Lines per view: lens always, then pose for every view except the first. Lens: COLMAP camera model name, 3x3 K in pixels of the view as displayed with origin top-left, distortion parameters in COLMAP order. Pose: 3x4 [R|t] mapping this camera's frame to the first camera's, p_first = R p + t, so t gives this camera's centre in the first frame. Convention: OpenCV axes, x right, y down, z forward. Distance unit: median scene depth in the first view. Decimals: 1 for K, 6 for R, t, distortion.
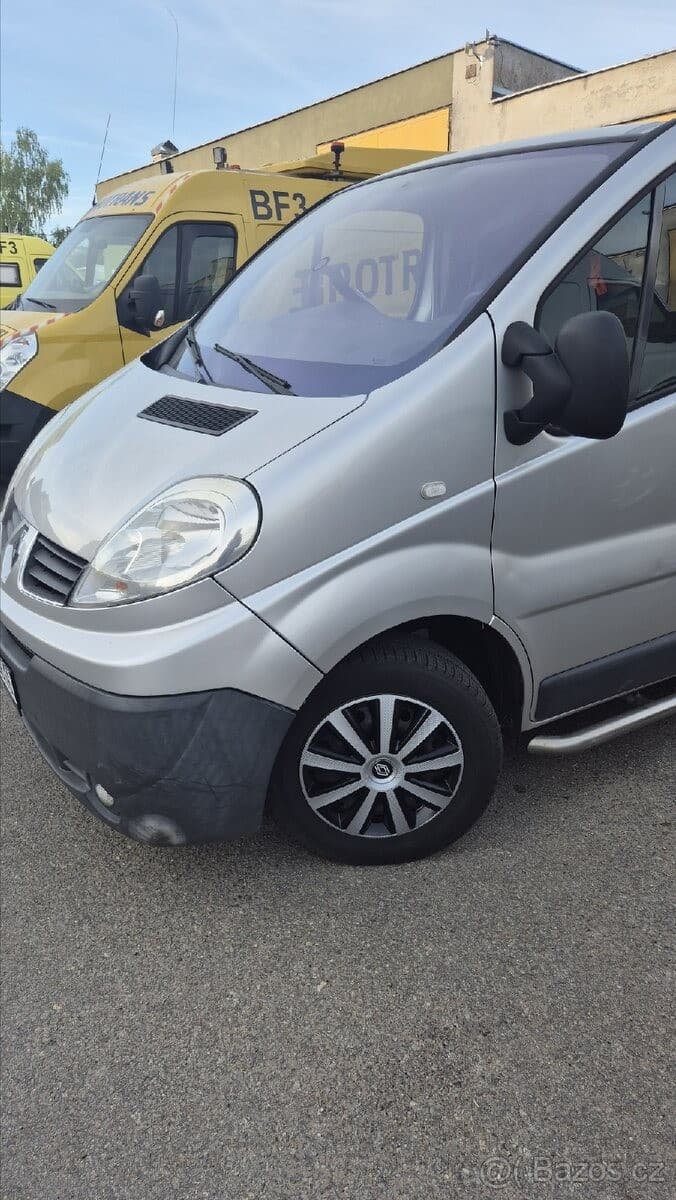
lens RADIAL K [[793.6, 0, 338.0], [0, 793.6, 600.0], [0, 0, 1]] dist [0.062869, -0.057402]
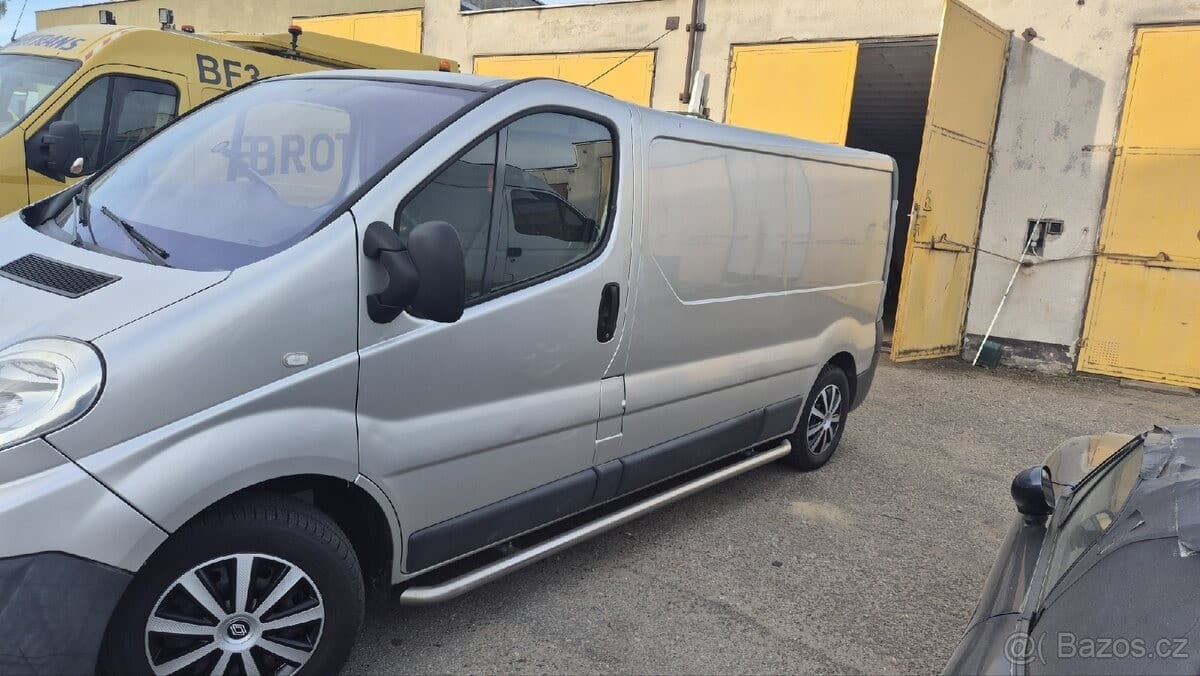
lens RADIAL K [[793.6, 0, 597.7], [0, 793.6, 352.8], [0, 0, 1]] dist [0.062869, -0.057402]
pose [[0.941469, 0.040985, 0.334598, 0.130174], [0.007856, 0.989645, -0.143324, 0.013972], [-0.337007, 0.137564, 0.931398, -0.162591]]
